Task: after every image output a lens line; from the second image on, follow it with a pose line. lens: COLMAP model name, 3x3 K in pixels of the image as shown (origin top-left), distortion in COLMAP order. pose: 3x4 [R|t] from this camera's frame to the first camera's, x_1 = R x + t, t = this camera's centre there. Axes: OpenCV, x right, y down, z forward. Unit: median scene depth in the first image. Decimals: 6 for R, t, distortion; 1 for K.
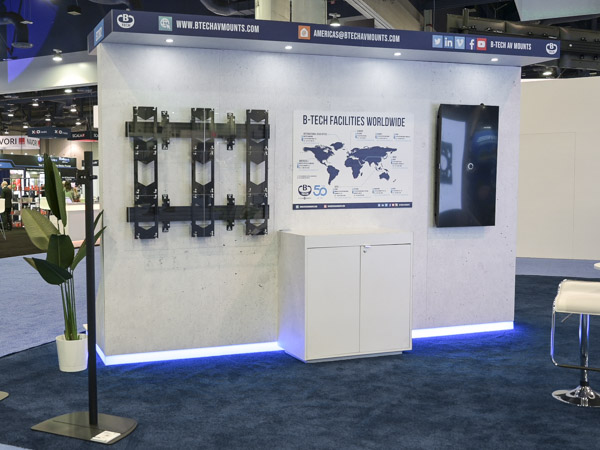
lens RADIAL K [[826.0, 0, 299.2], [0, 826.0, 227.3], [0, 0, 1]] dist [0.083962, 0.000000]
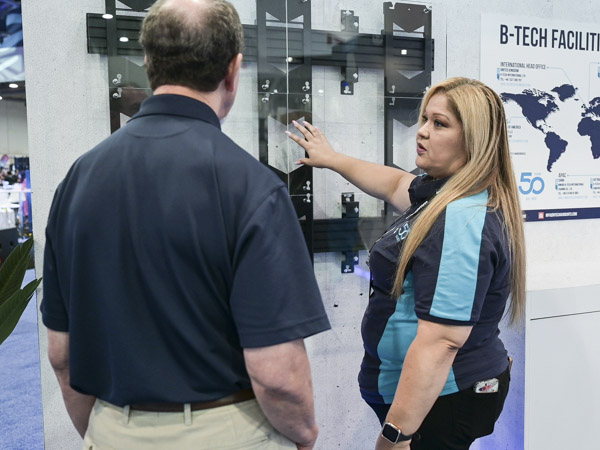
lens RADIAL K [[612.8, 0, 300.0], [0, 612.8, 225.6], [0, 0, 1]] dist [0.015153, 0.000000]
pose [[0.988663, -0.007307, -0.149976, -0.055726], [0.008794, 0.999918, 0.009256, -0.024109], [0.149896, -0.010470, 0.988646, 0.621138]]
